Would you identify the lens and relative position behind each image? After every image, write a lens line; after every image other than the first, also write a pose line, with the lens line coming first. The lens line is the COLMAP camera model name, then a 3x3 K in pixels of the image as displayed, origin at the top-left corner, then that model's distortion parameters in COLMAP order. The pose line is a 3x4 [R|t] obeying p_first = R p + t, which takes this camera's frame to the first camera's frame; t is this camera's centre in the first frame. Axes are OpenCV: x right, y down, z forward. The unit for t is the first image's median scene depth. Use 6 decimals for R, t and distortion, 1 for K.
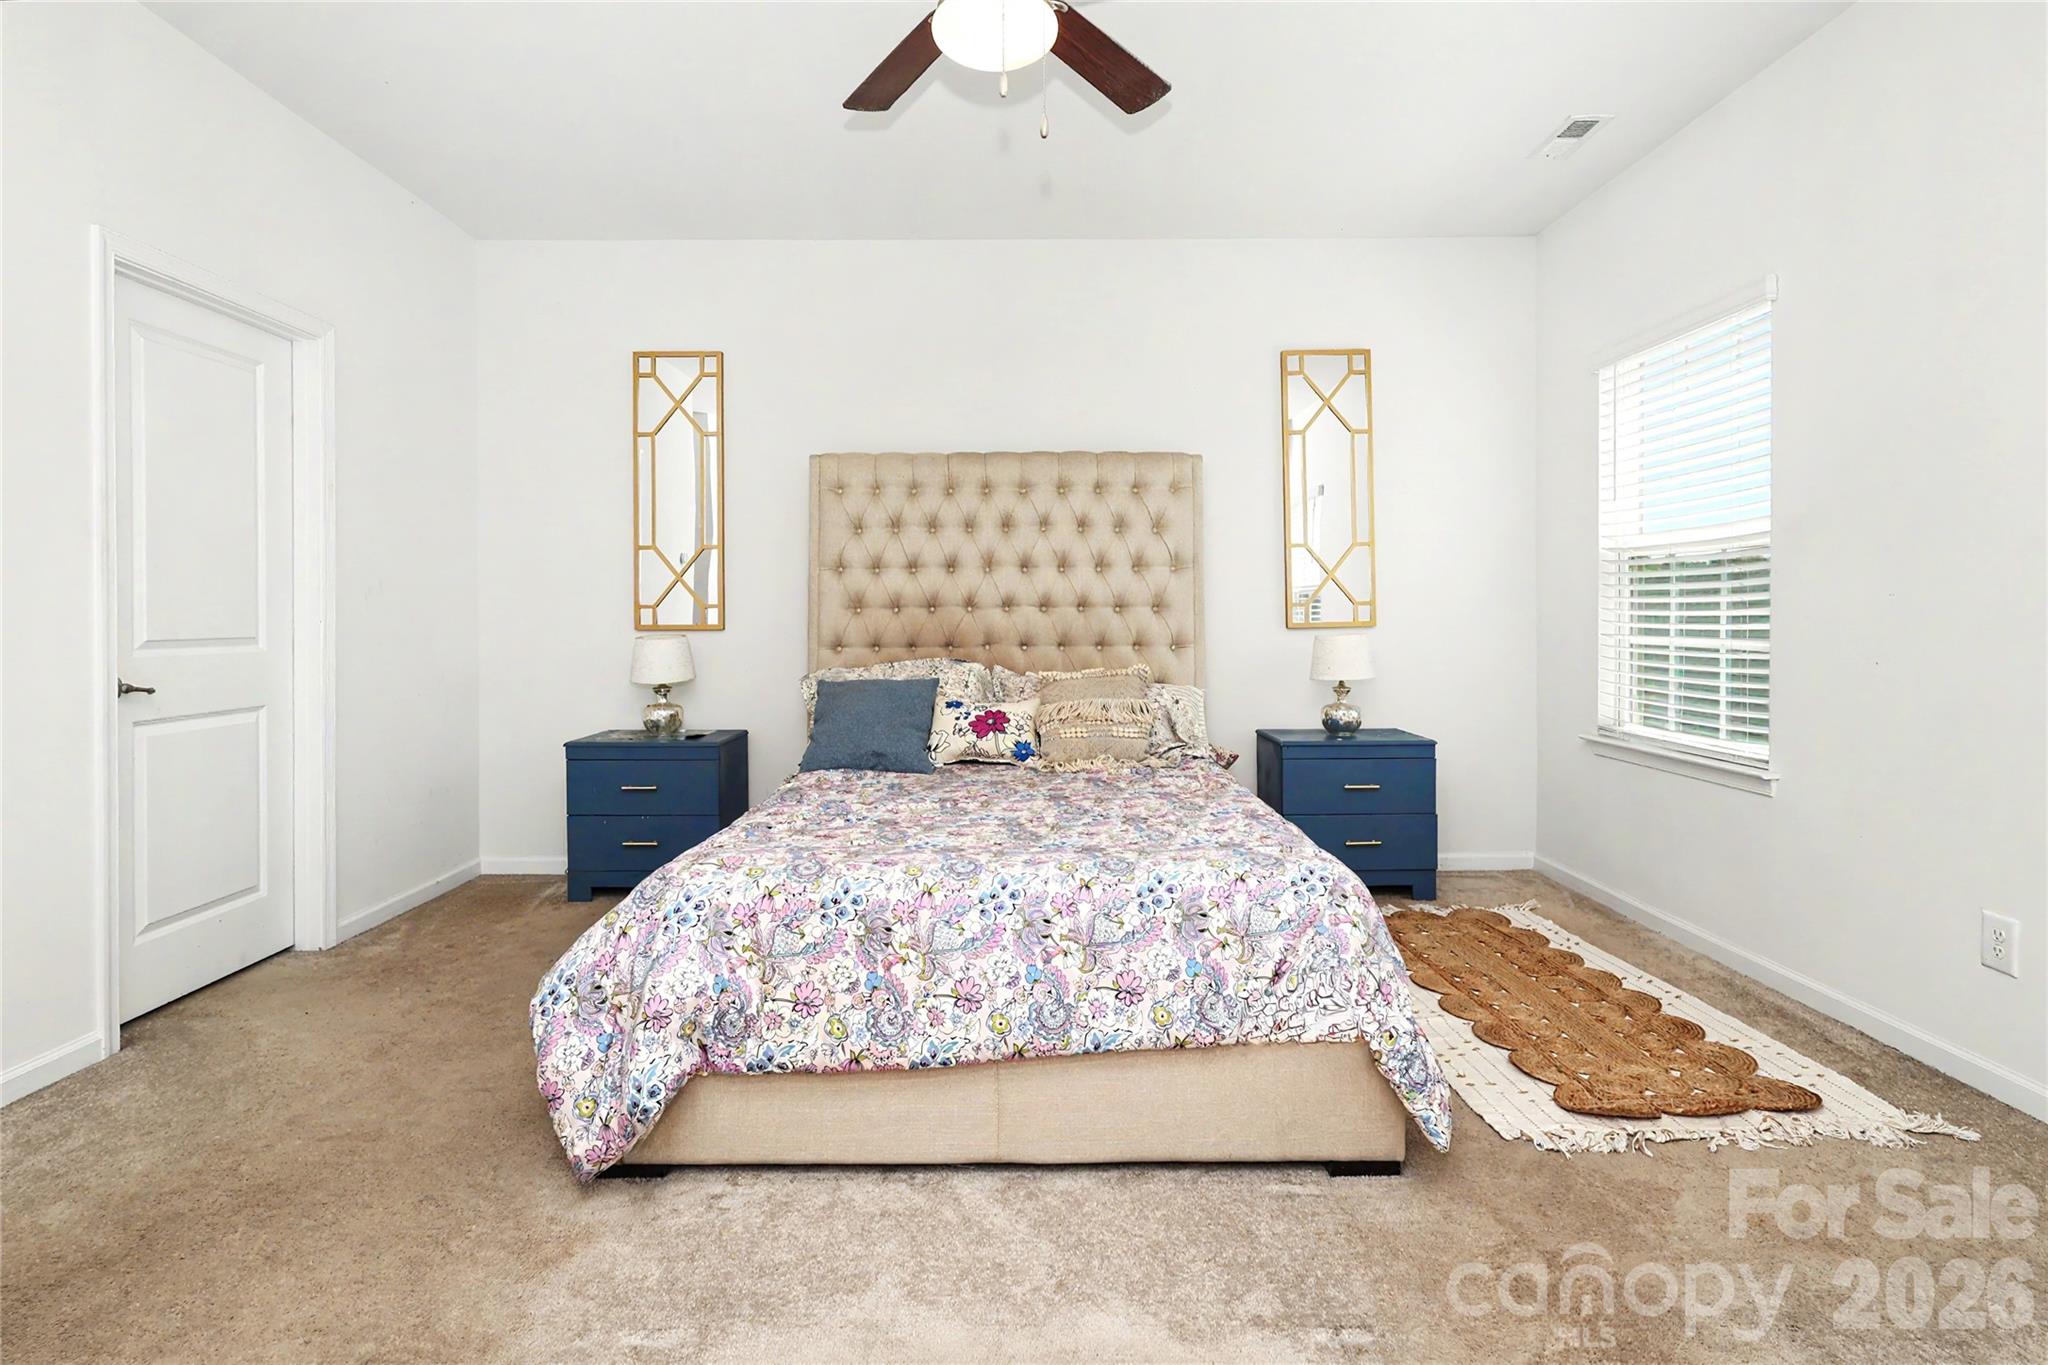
lens RADIAL K [[1001.4, 0, 1022.1], [0, 1001.4, 611.7], [0, 0, 1]] dist [0.001726, -0.000248]
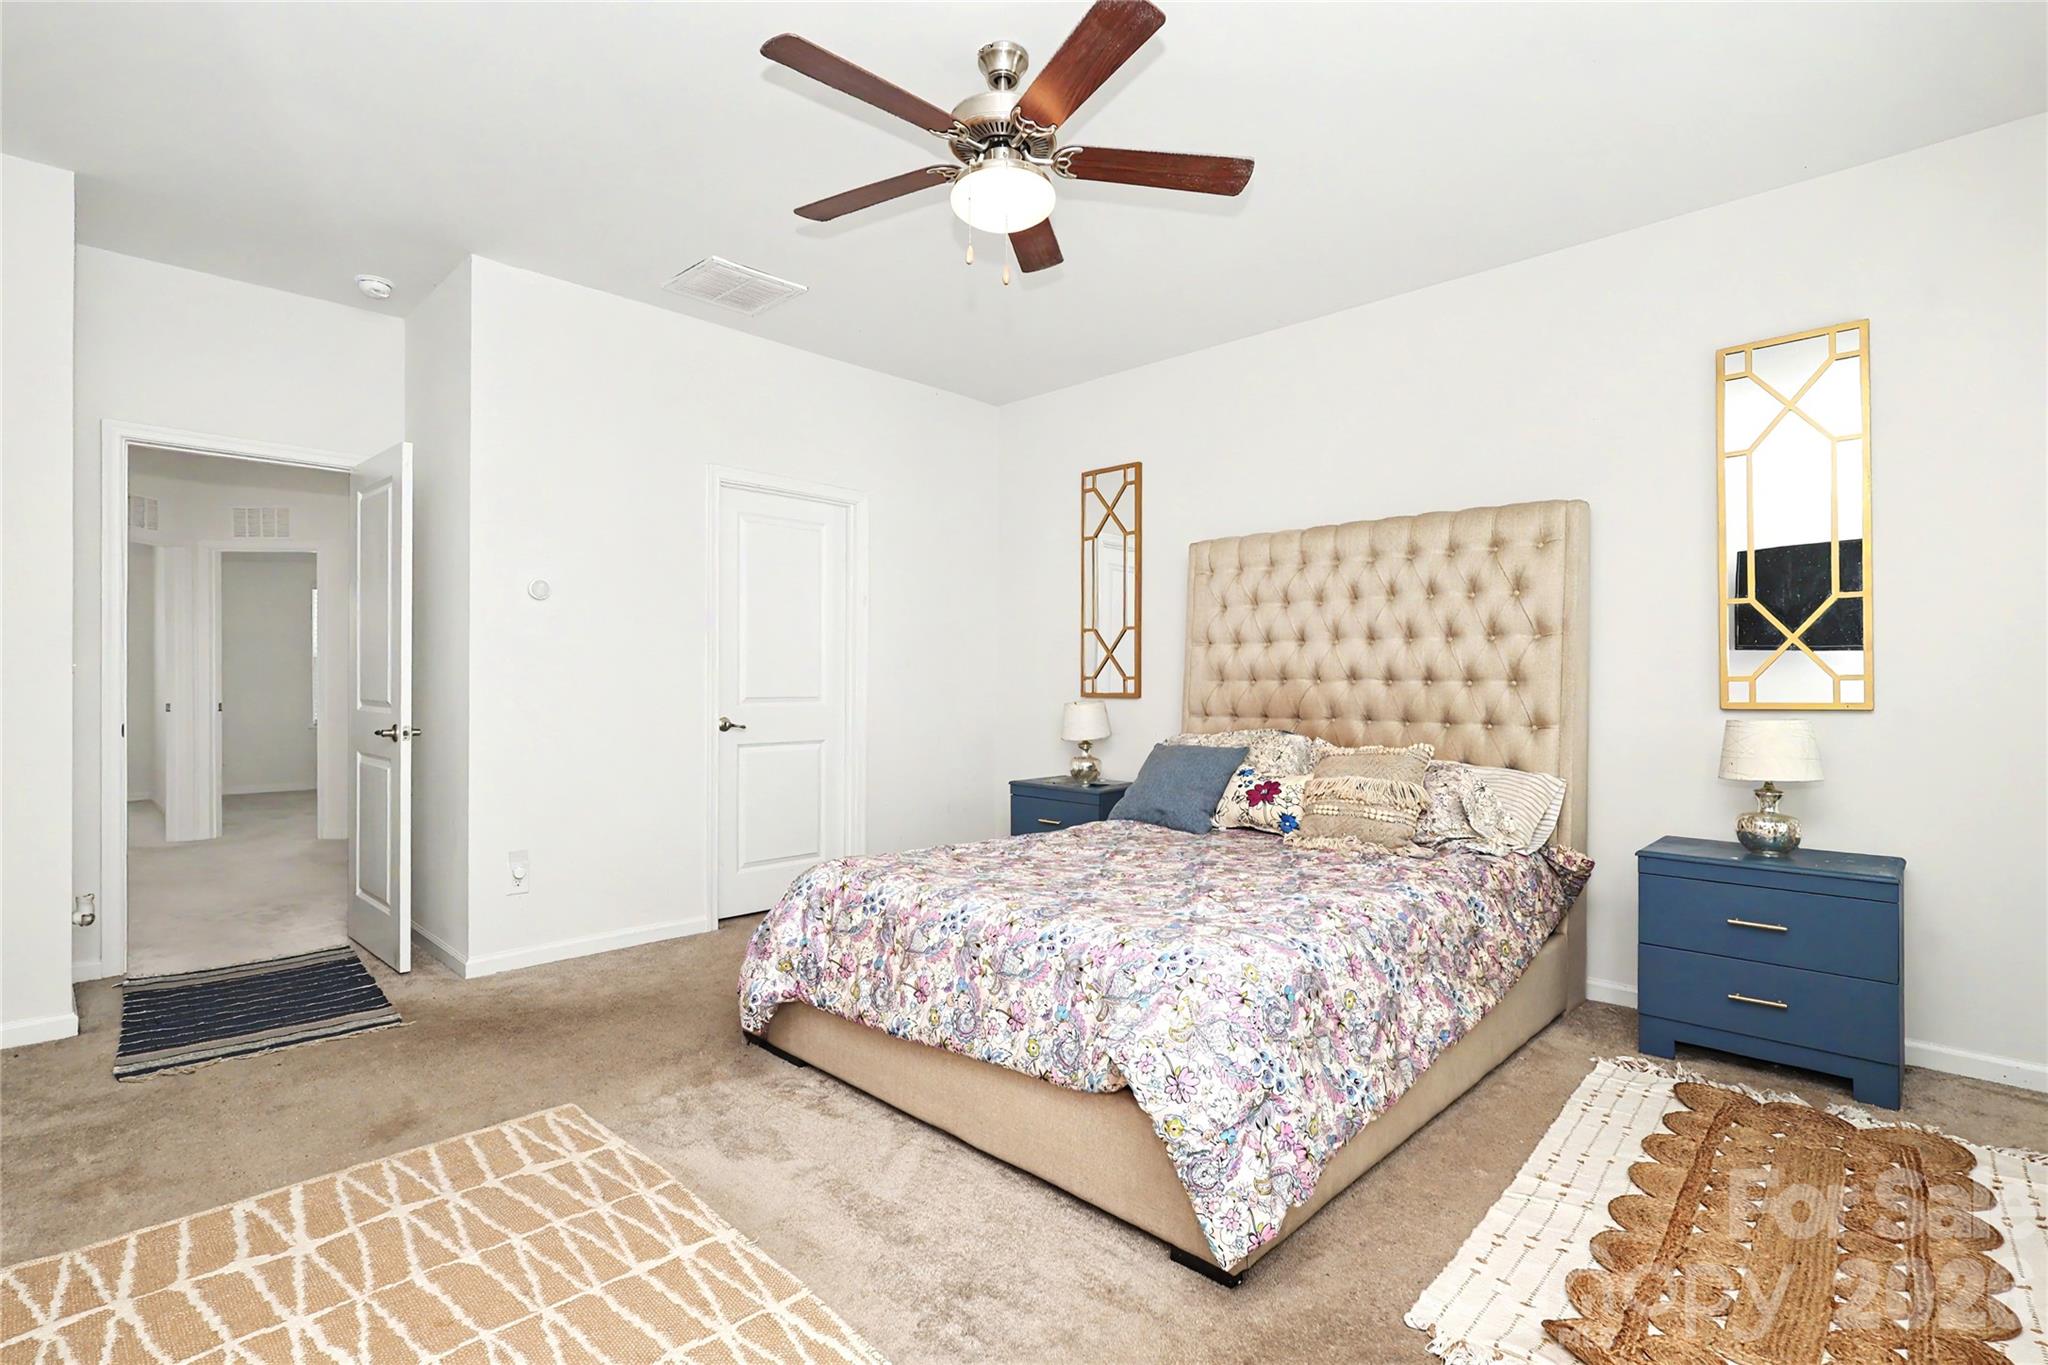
lens RADIAL K [[969.3, 0, 1032.1], [0, 969.3, 669.4], [0, 0, 1]] dist [-0.000863, 0.000538]
pose [[0.713990, -0.002510, -0.700151, 0.448513], [-0.004142, 0.999961, -0.007808, -0.006204], [0.700143, 0.008475, 0.713952, 0.109050]]
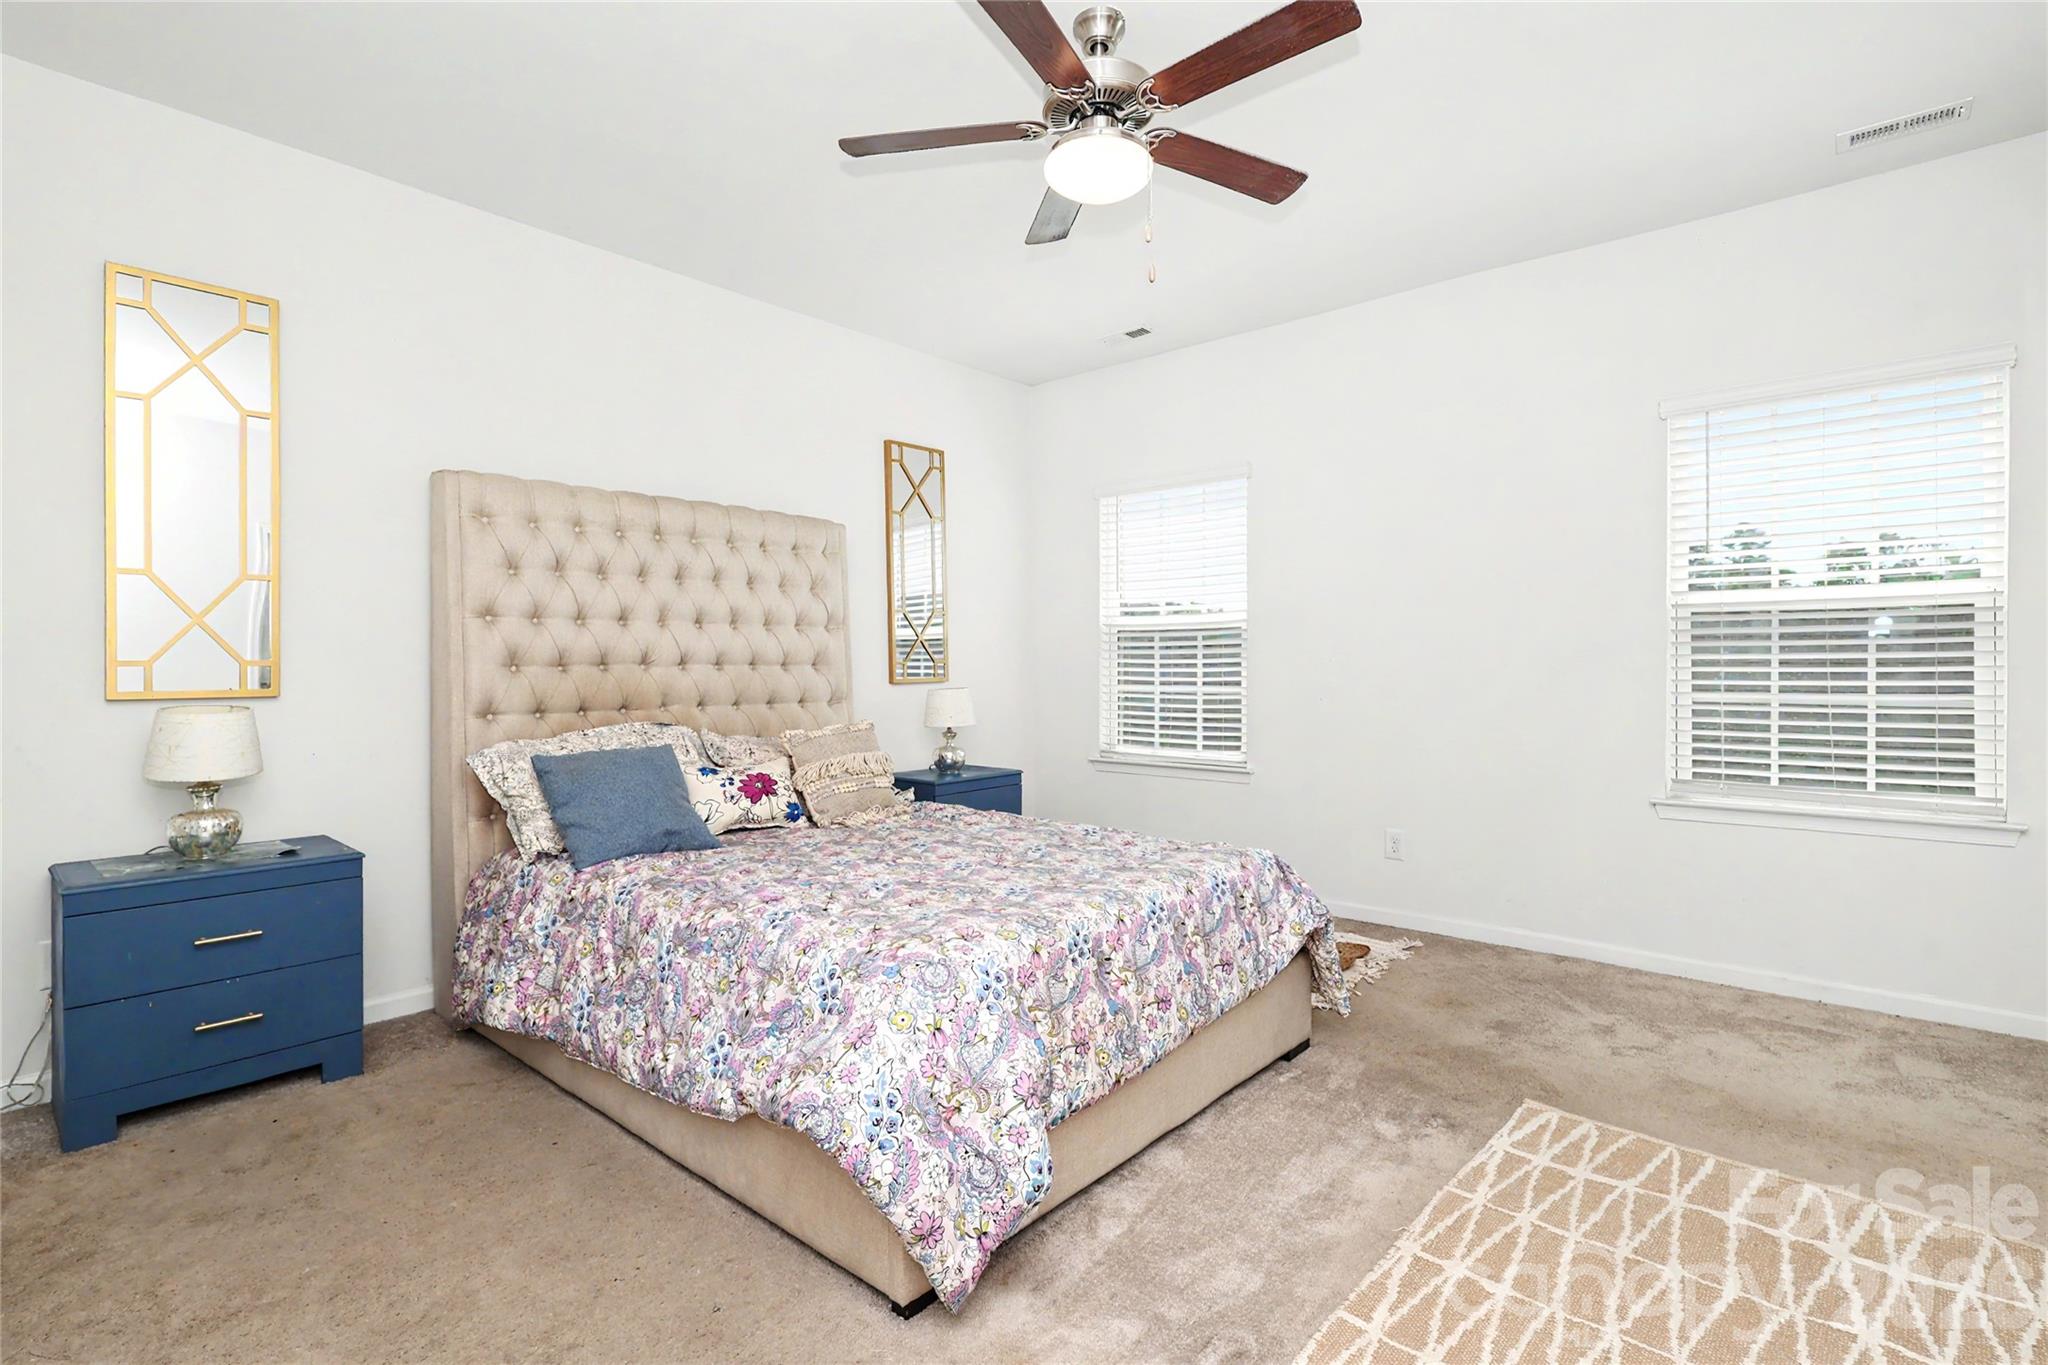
lens RADIAL K [[960.6, 0, 1027.8], [0, 960.6, 657.8], [0, 0, 1]] dist [-0.004247, -0.000697]
pose [[0.658073, 0.006518, 0.752926, -0.501813], [-0.002179, 0.999975, -0.006753, -0.005891], [-0.752951, 0.002803, 0.658071, 0.181825]]
